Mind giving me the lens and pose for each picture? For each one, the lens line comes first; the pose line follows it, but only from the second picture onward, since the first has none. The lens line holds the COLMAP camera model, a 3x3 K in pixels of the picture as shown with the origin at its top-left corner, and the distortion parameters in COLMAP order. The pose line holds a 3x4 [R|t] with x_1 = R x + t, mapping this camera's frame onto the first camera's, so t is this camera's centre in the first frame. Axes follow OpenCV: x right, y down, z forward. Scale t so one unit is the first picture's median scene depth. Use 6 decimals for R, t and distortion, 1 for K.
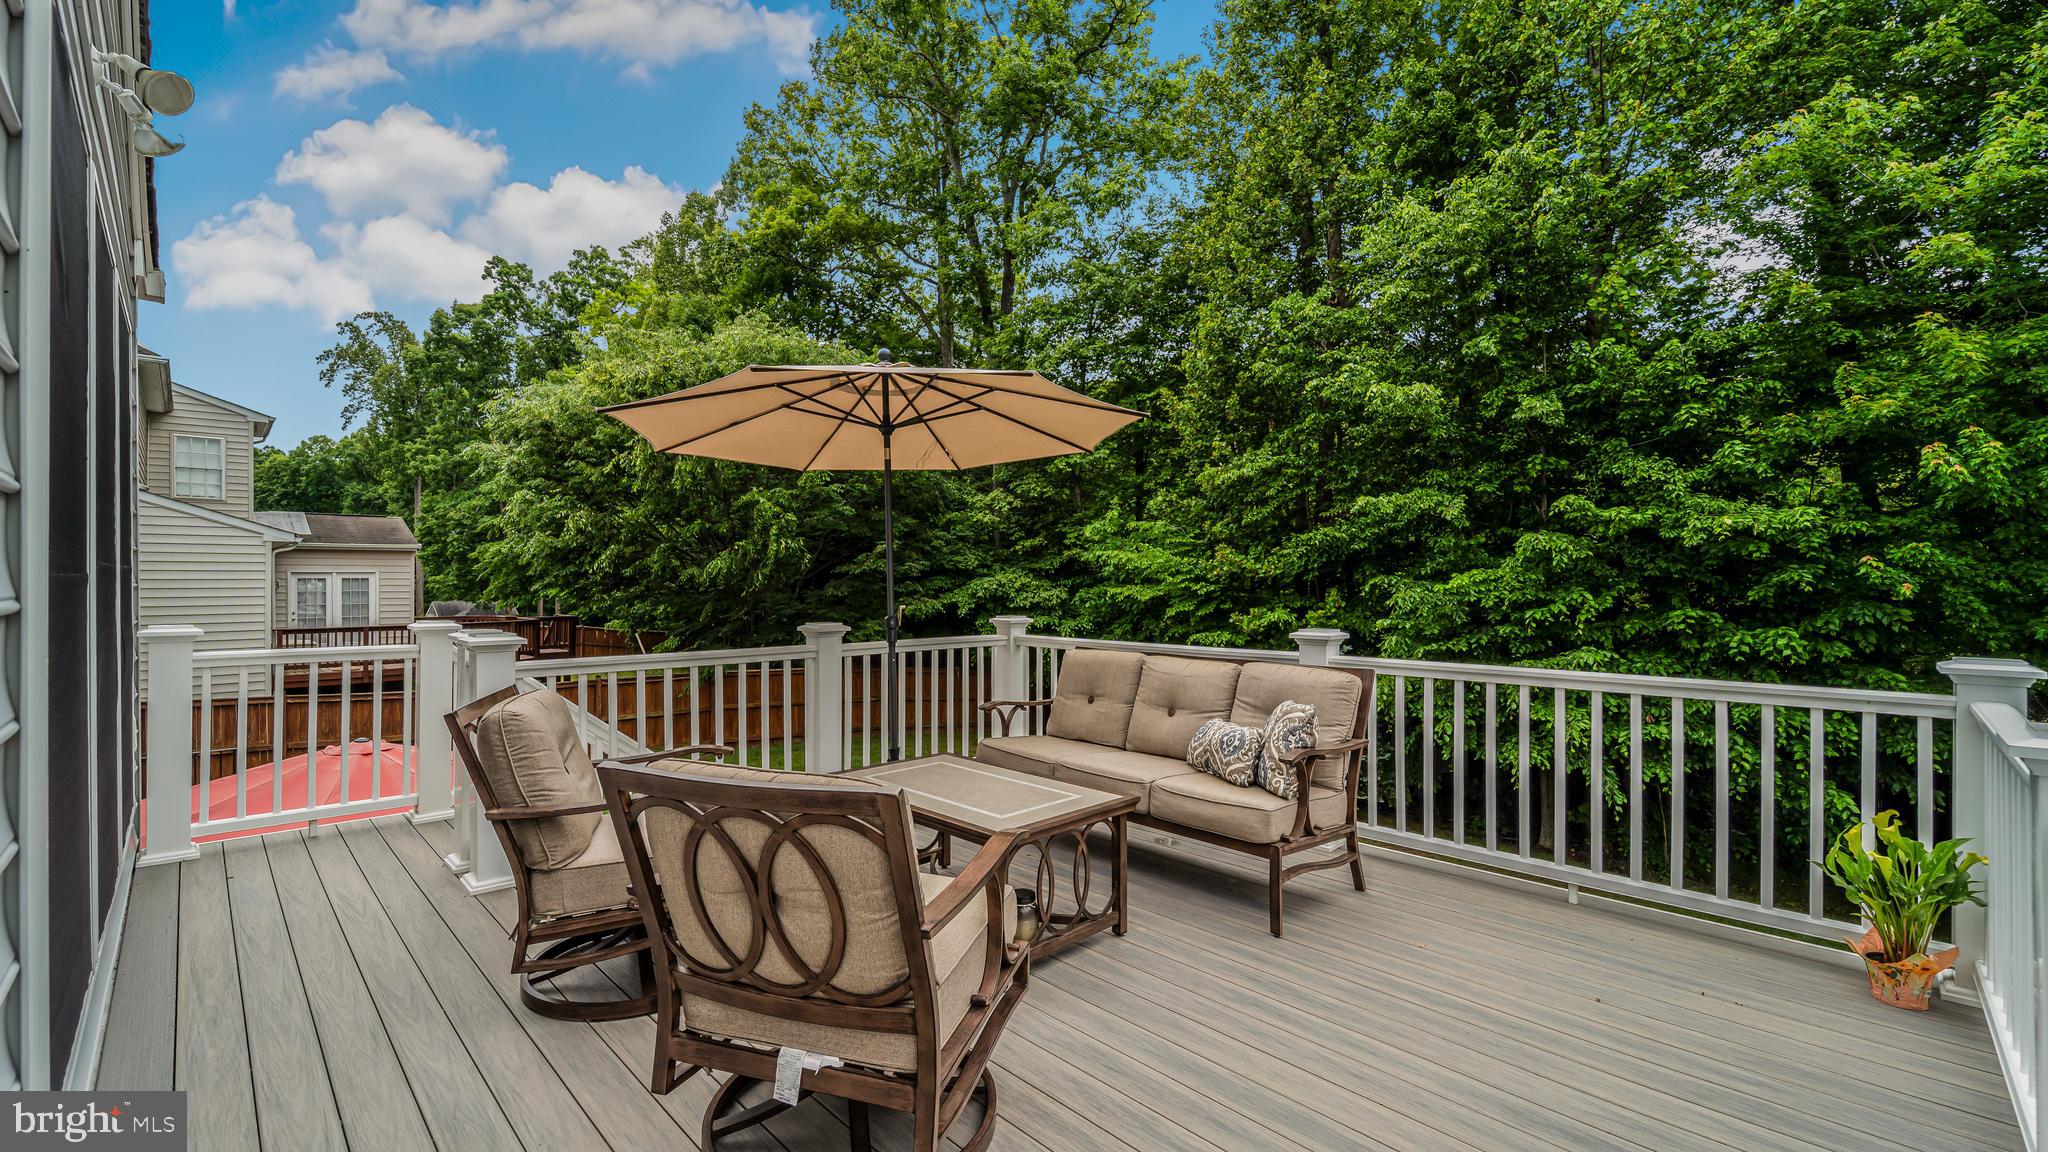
lens RADIAL K [[887.9, 0, 1012.7], [0, 887.9, 570.8], [0, 0, 1]] dist [-0.000857, -0.000137]
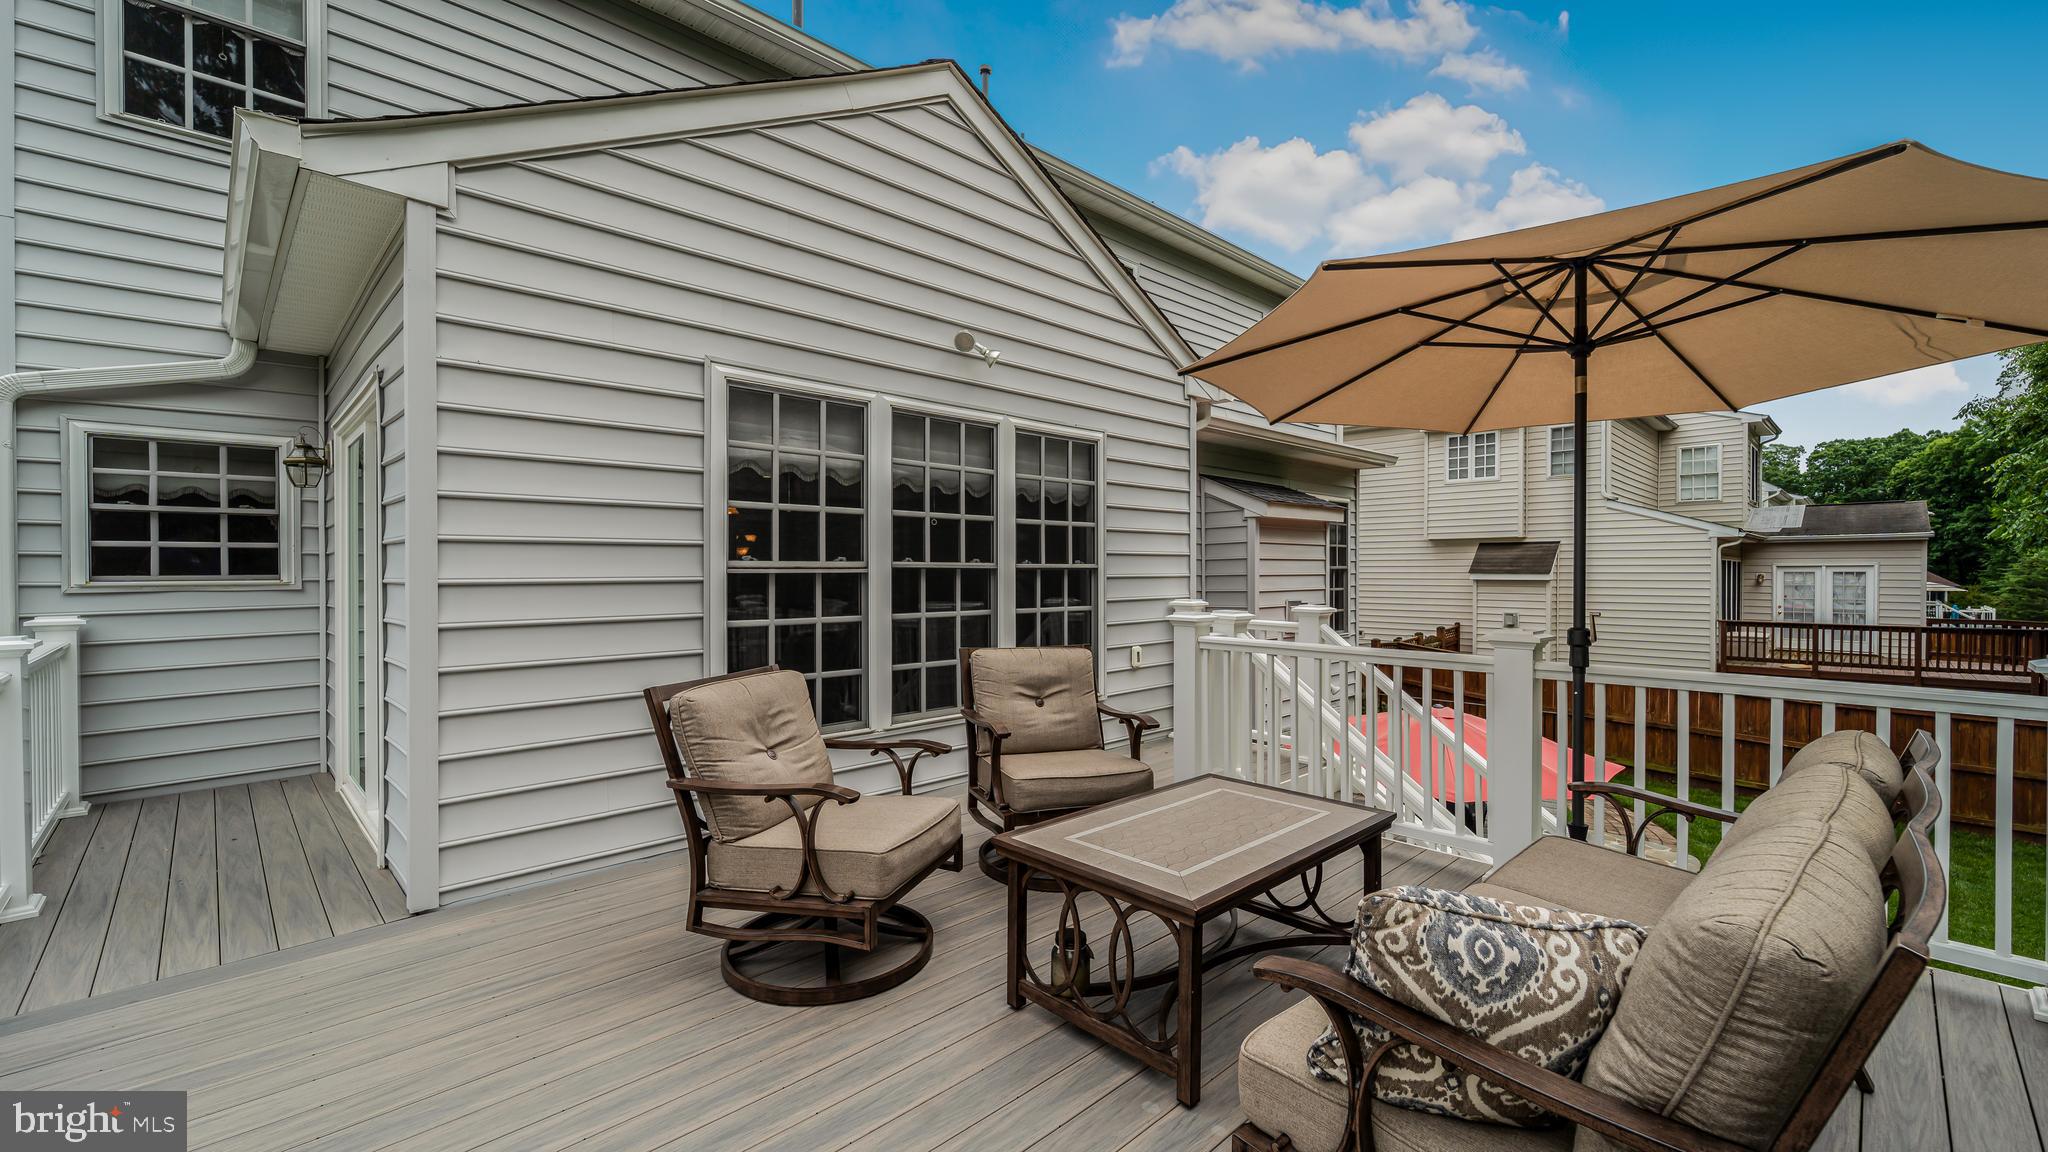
lens RADIAL K [[842.1, 0, 1024.2], [0, 842.1, 580.2], [0, 0, 1]] dist [-0.002085, -0.000628]
pose [[0.027901, 0.008313, -0.999576, 0.123924], [0.009372, 0.999919, 0.008577, 0.001763], [0.999567, -0.009607, 0.027821, 0.140581]]
